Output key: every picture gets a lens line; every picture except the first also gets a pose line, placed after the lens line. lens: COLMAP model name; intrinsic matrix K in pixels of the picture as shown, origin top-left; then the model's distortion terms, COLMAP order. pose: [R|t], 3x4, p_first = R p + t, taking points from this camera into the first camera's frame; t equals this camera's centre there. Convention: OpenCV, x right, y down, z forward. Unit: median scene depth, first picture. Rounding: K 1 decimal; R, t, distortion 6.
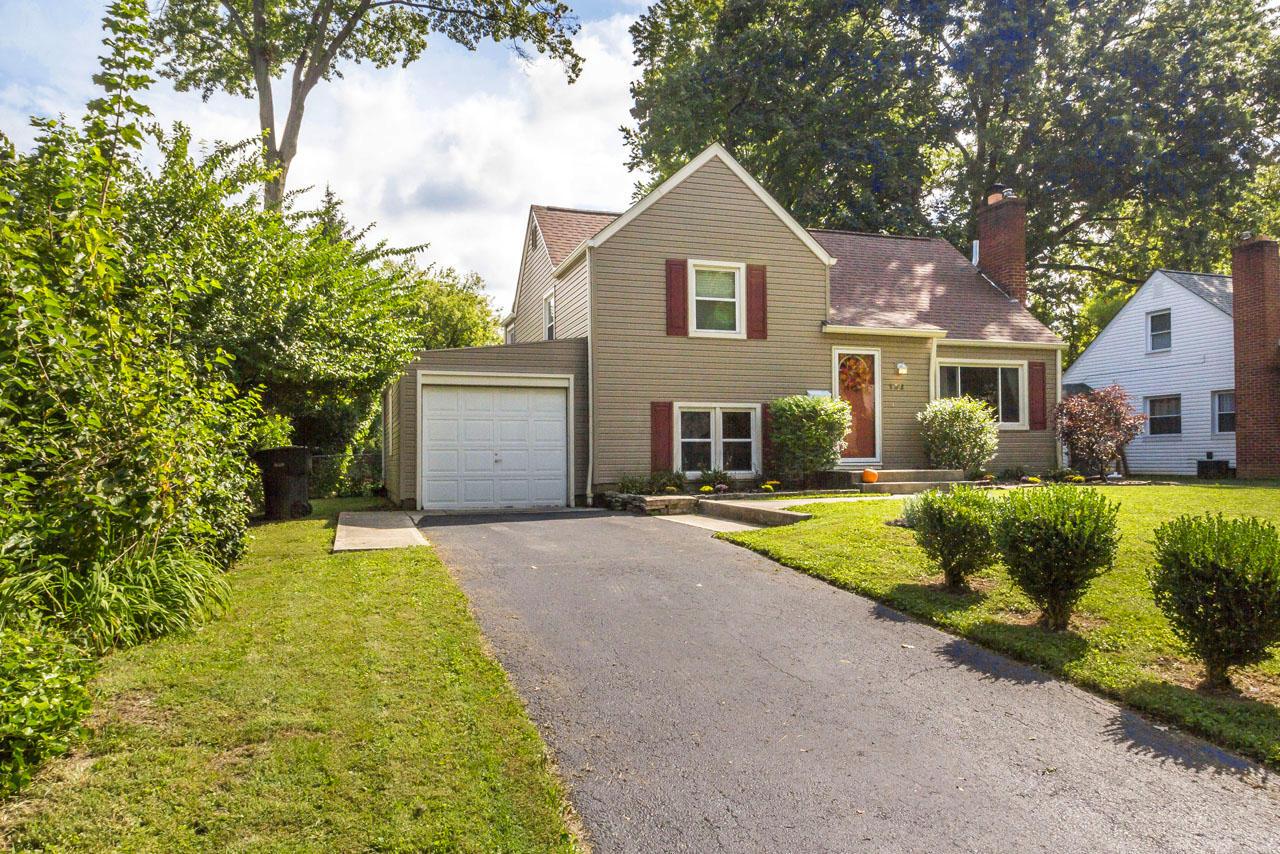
lens RADIAL K [[812.6, 0, 585.2], [0, 812.6, 440.8], [0, 0, 1]] dist [0.006971, 0.000882]
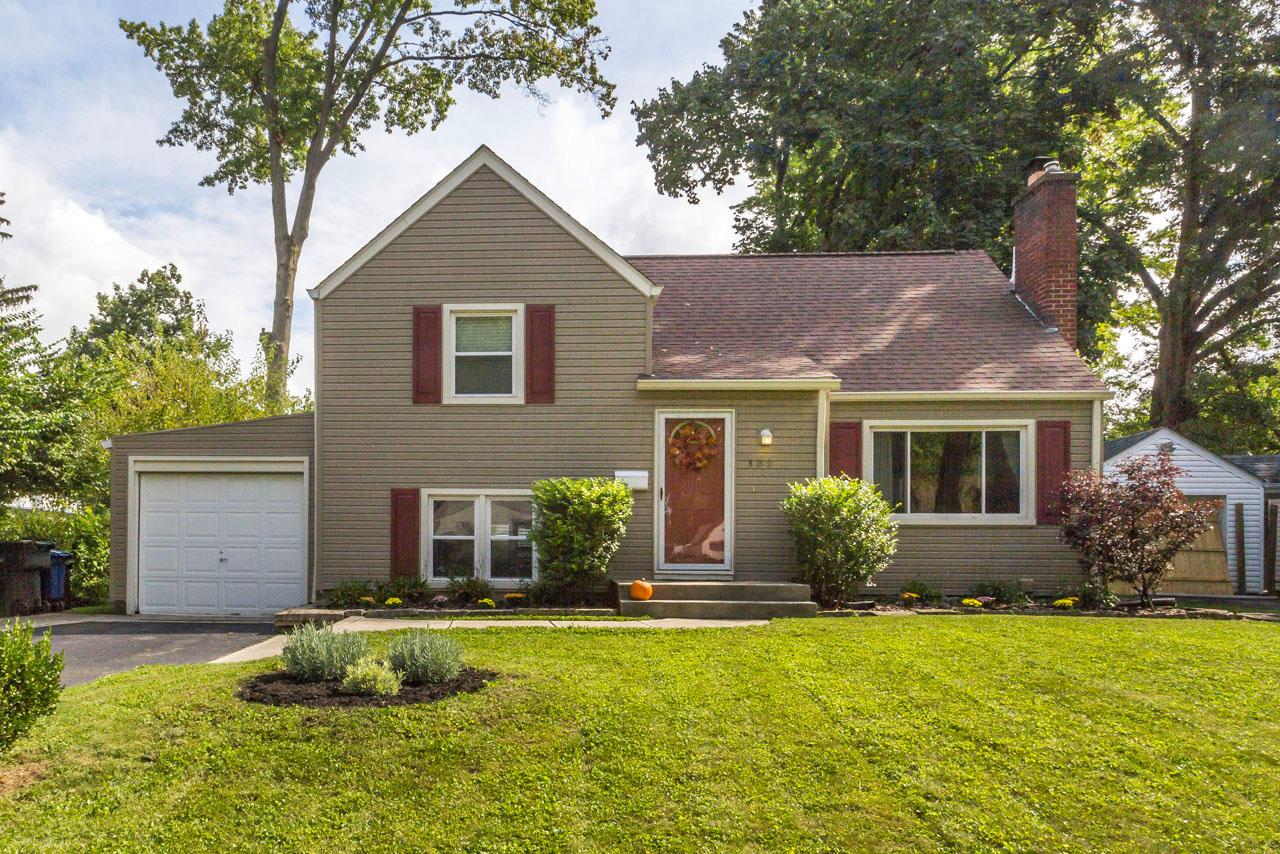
lens RADIAL K [[849.1, 0, 638.2], [0, 849.1, 543.3], [0, 0, 1]] dist [-0.002021, 0.002211]
pose [[0.936947, 0.010912, -0.349301, 0.552898], [-0.006474, 0.999883, 0.013871, -0.007152], [0.349412, -0.010735, 0.936908, 0.286074]]
